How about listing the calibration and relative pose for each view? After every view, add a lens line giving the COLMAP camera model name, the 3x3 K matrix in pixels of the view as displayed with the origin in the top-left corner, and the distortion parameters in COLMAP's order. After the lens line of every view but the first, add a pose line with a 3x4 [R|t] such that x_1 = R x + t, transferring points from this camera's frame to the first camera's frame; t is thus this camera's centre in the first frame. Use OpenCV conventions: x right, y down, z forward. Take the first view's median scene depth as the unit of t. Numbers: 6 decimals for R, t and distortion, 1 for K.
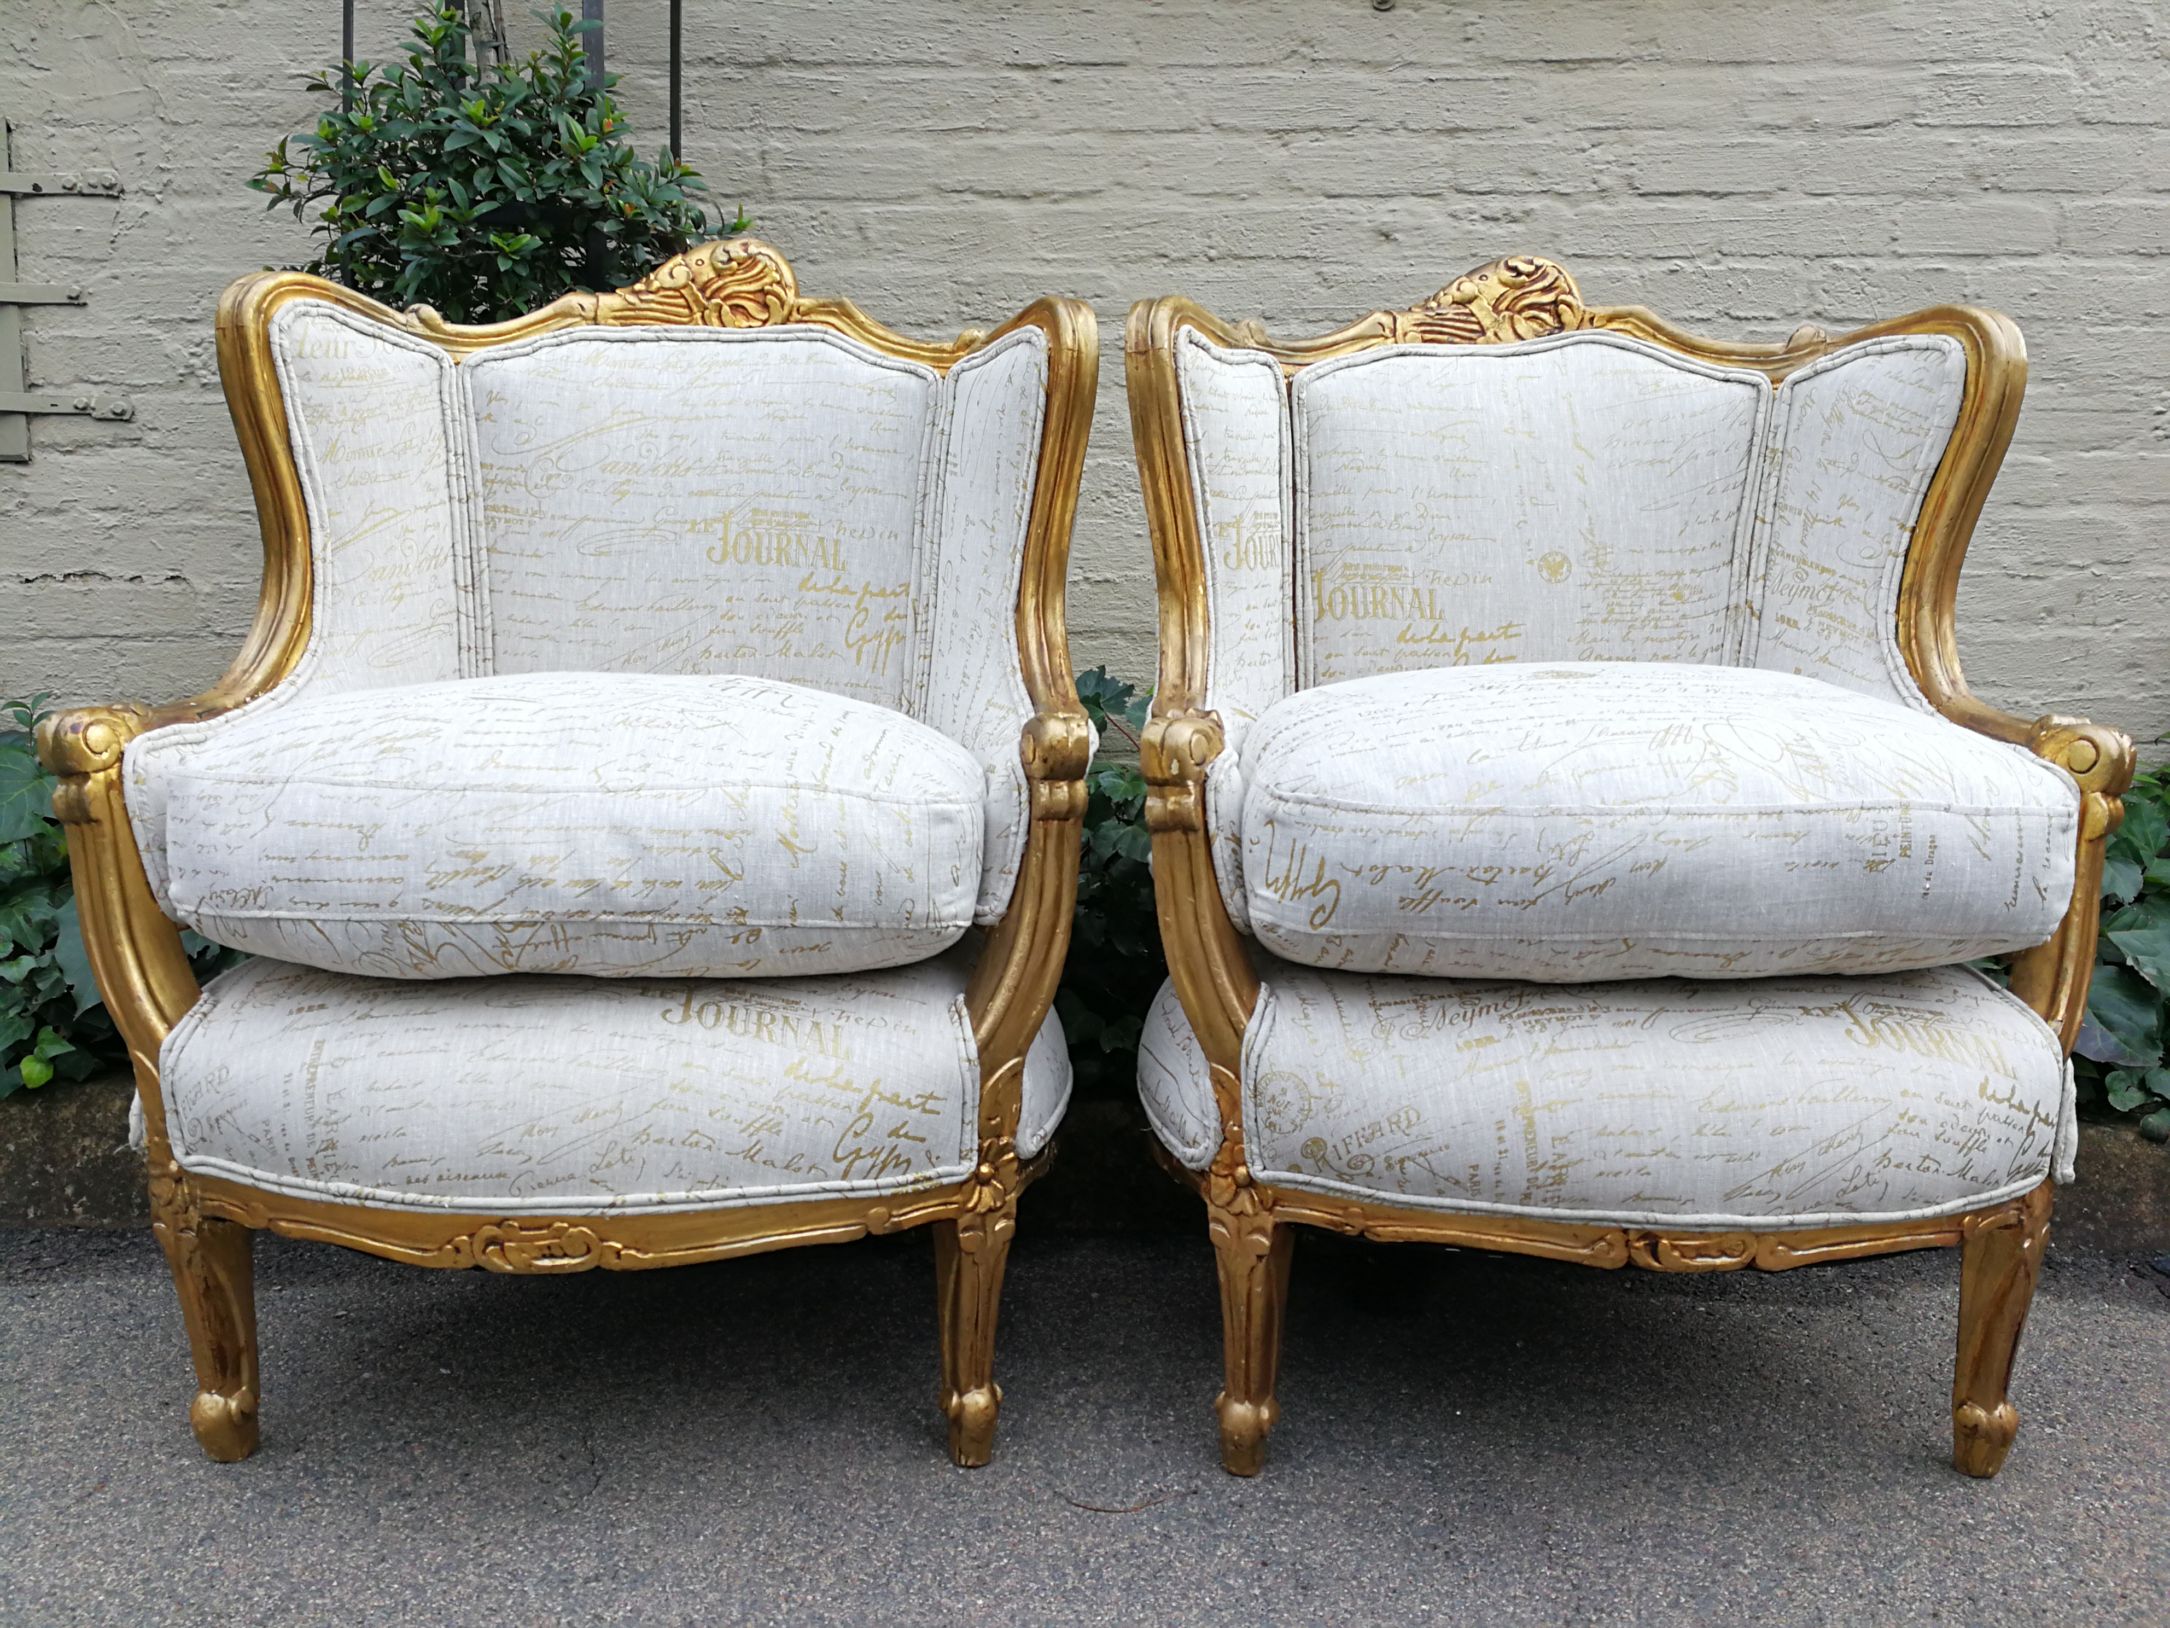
lens RADIAL K [[1780.5, 0, 1082.0], [0, 1780.5, 827.6], [0, 0, 1]] dist [0.034619, -0.040187]
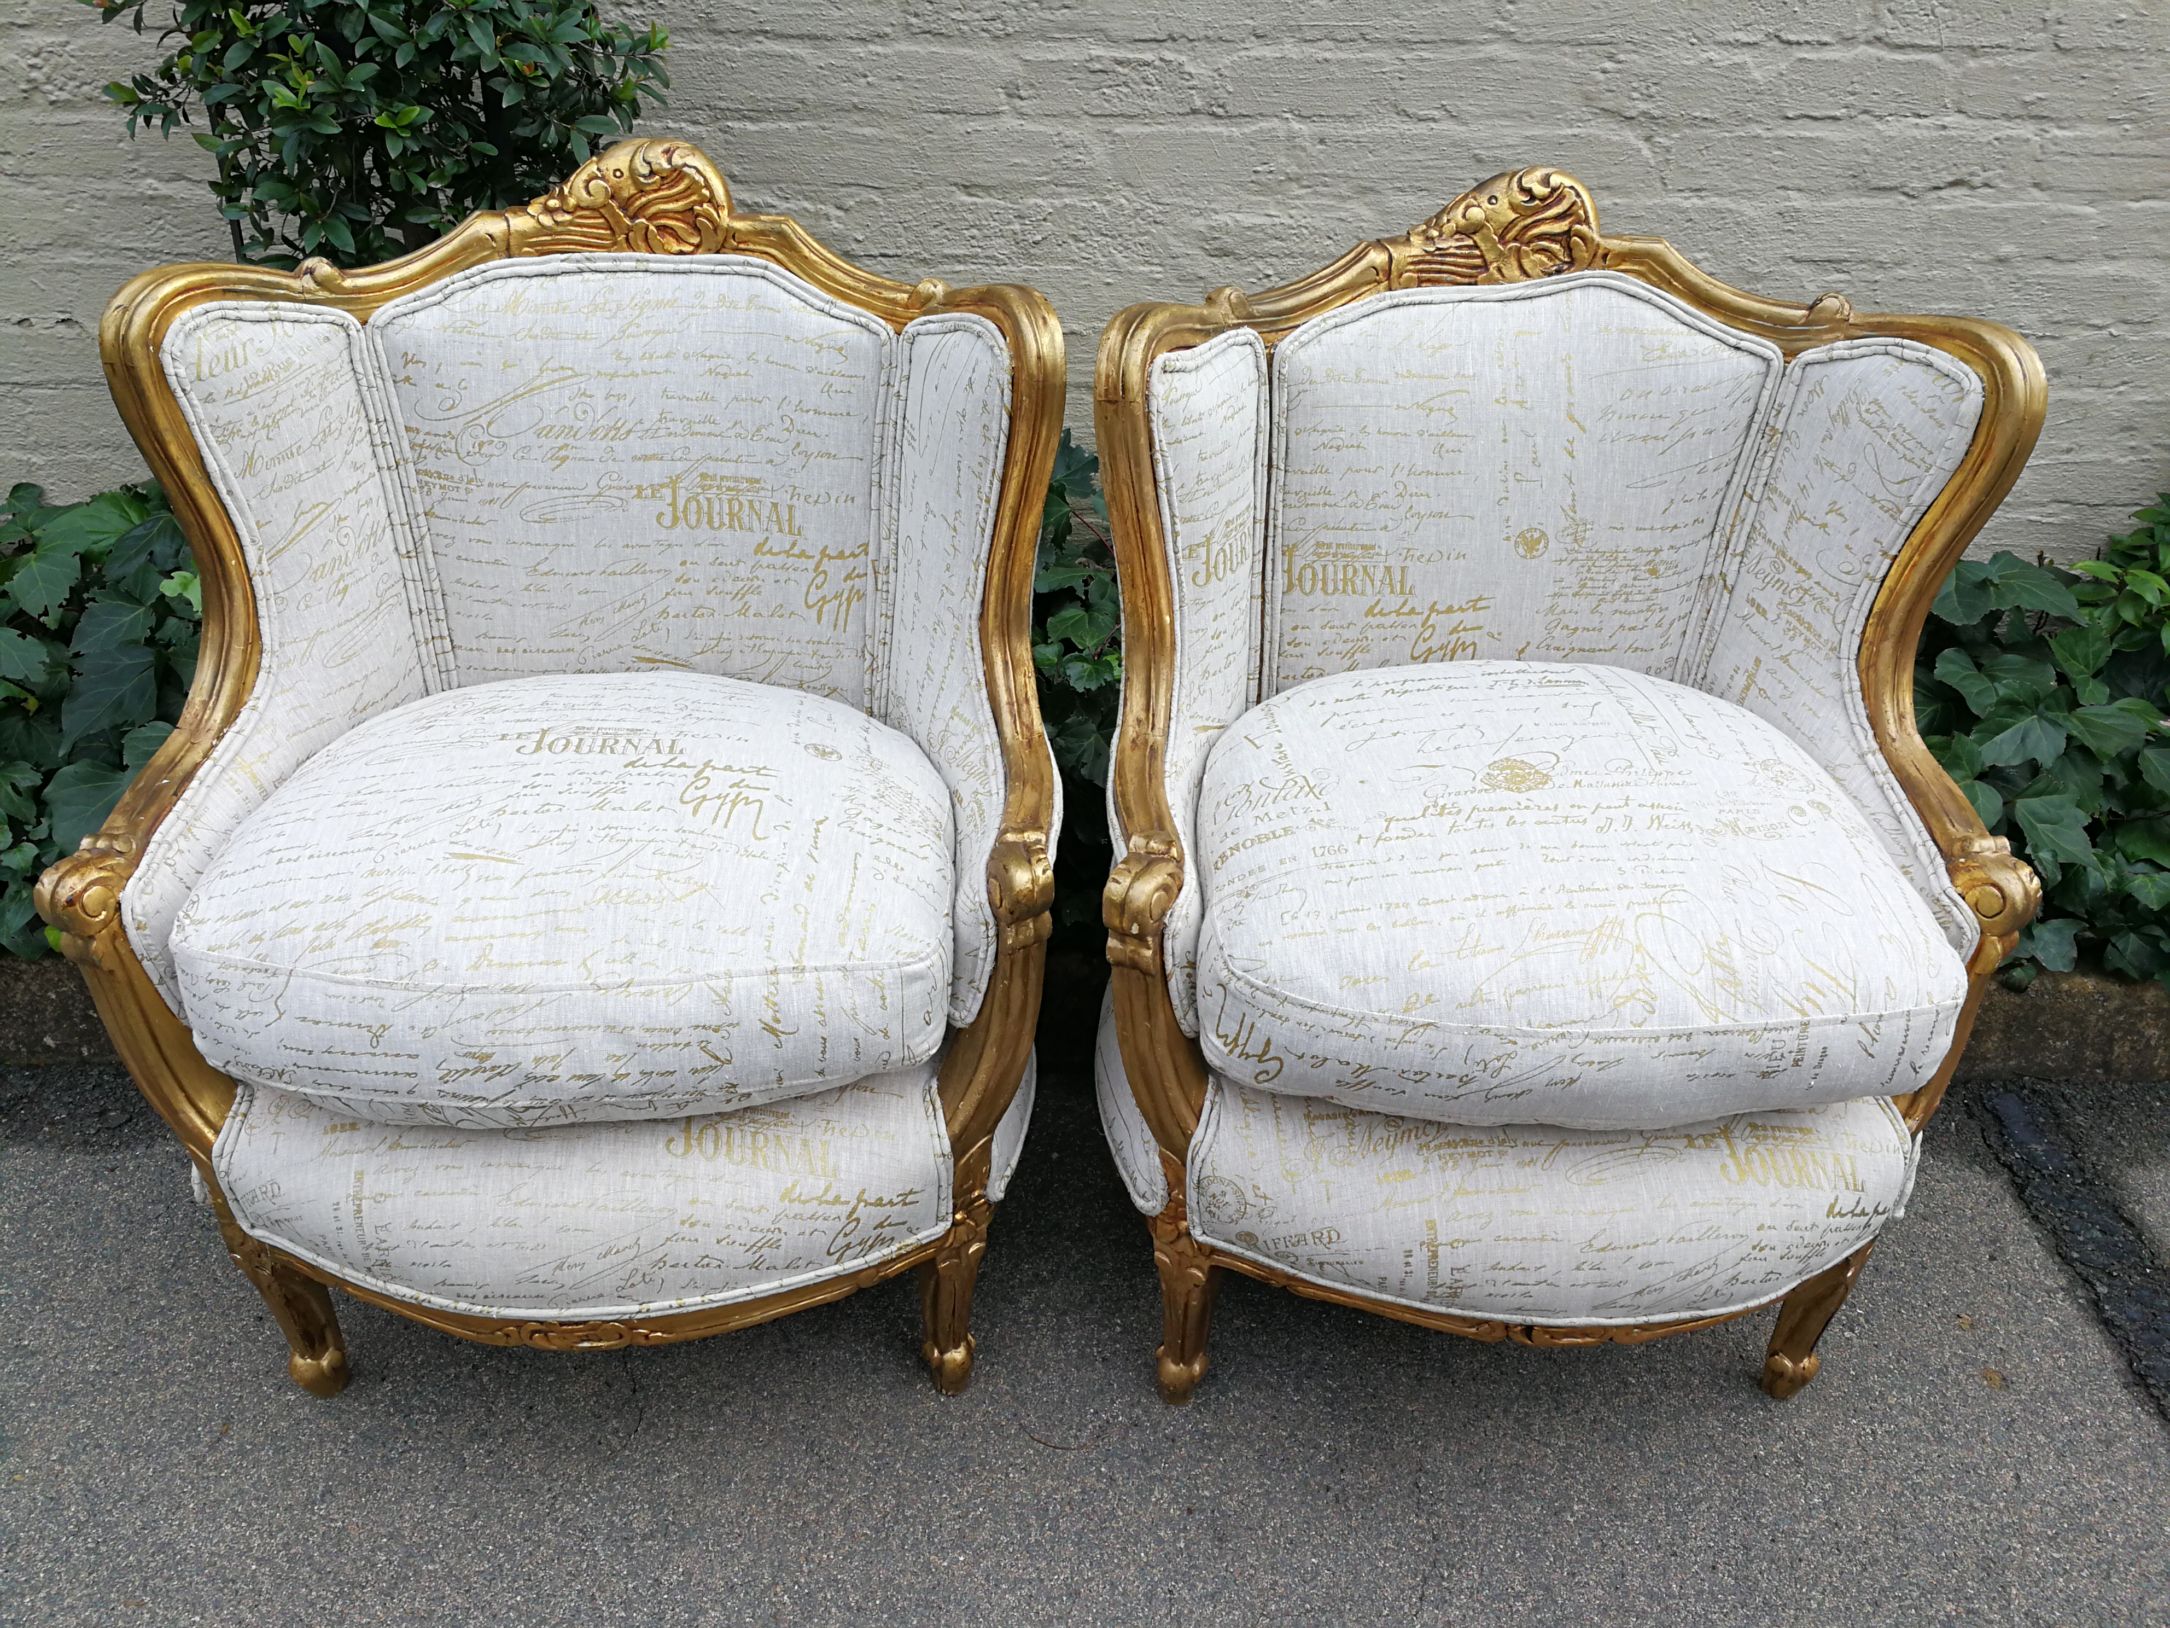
lens RADIAL K [[1780.5, 0, 1081.3], [0, 1780.5, 831.3], [0, 0, 1]] dist [0.034619, -0.040187]
pose [[0.999721, 0.004159, 0.023252, -0.003877], [-0.013477, 0.908873, 0.416854, -0.501004], [-0.019399, -0.417051, 0.908676, 0.064345]]
